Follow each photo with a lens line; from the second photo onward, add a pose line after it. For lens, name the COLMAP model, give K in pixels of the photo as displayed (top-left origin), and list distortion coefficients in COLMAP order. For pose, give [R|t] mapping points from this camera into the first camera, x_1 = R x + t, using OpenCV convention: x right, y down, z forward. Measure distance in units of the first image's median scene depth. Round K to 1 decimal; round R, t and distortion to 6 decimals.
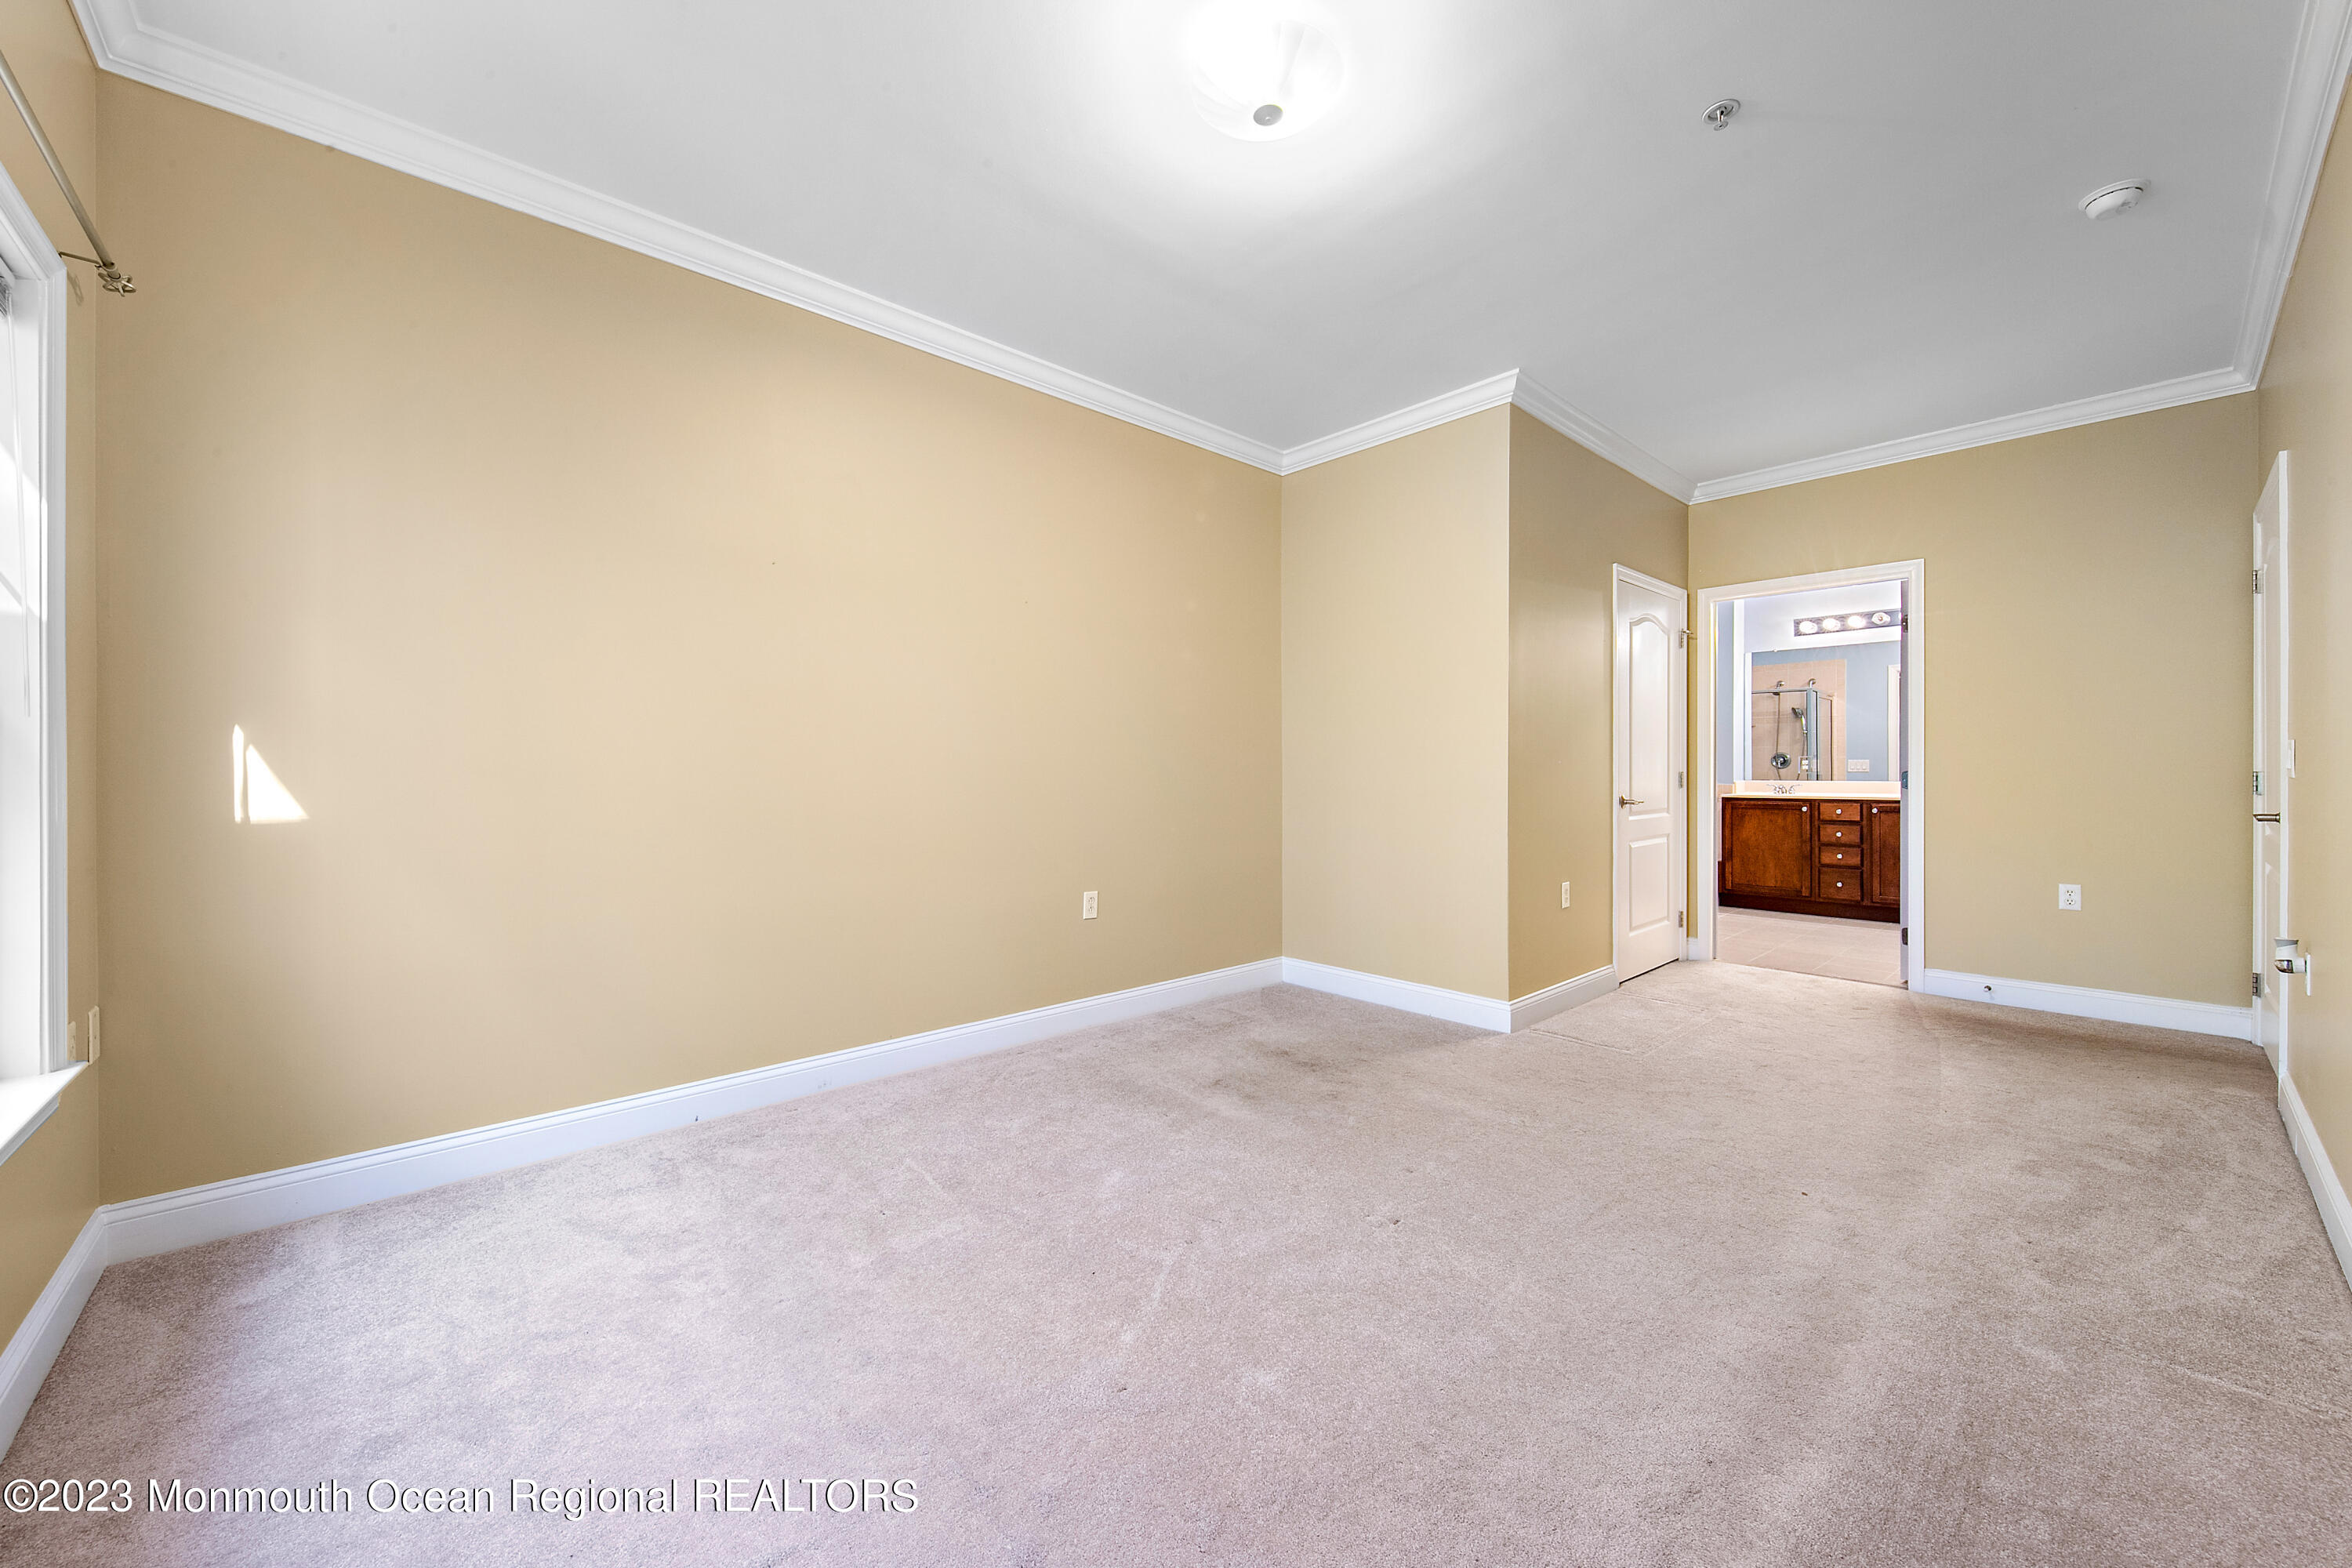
lens RADIAL K [[872.7, 0, 1187.6], [0, 872.7, 781.4], [0, 0, 1]] dist [0.006016, -0.000076]
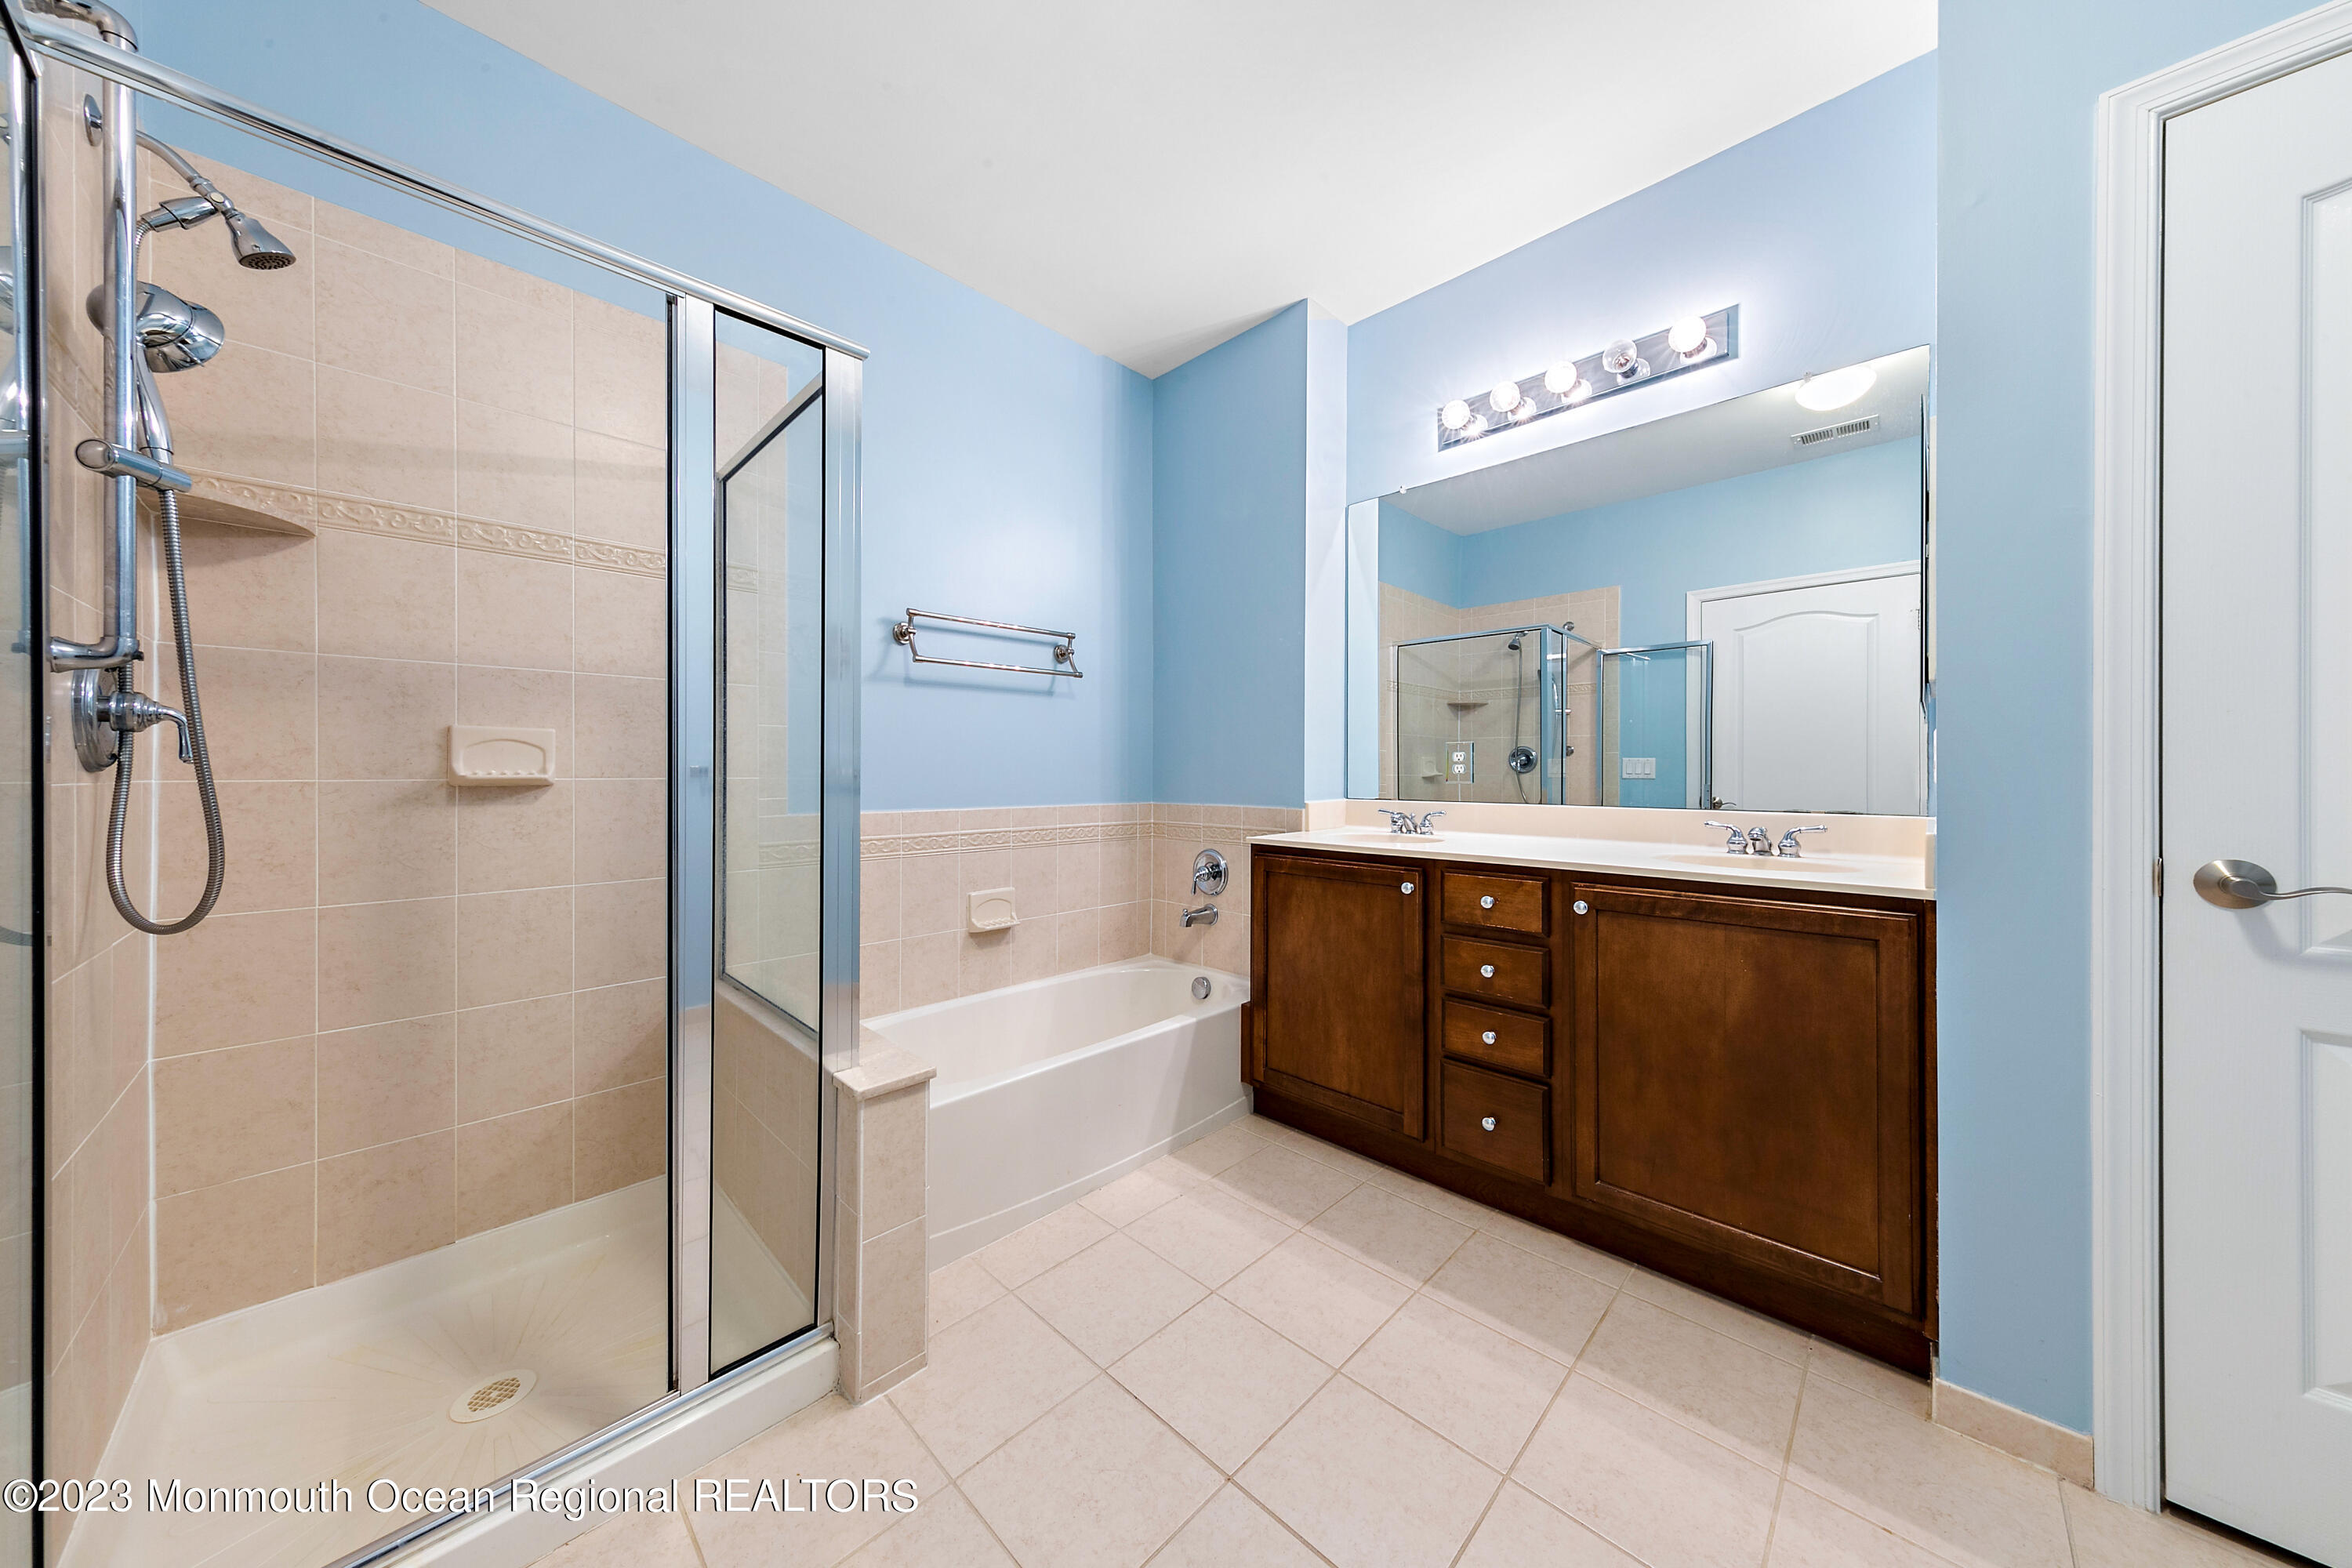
lens RADIAL K [[798.6, 0, 1162.9], [0, 798.6, 774.2], [0, 0, 1]] dist [0.007139, 0.000783]
pose [[0.998037, 0.009372, 0.061925, 0.590816], [-0.008905, 0.999930, -0.007814, -0.010219], [-0.061994, 0.007247, 0.998050, 0.691875]]
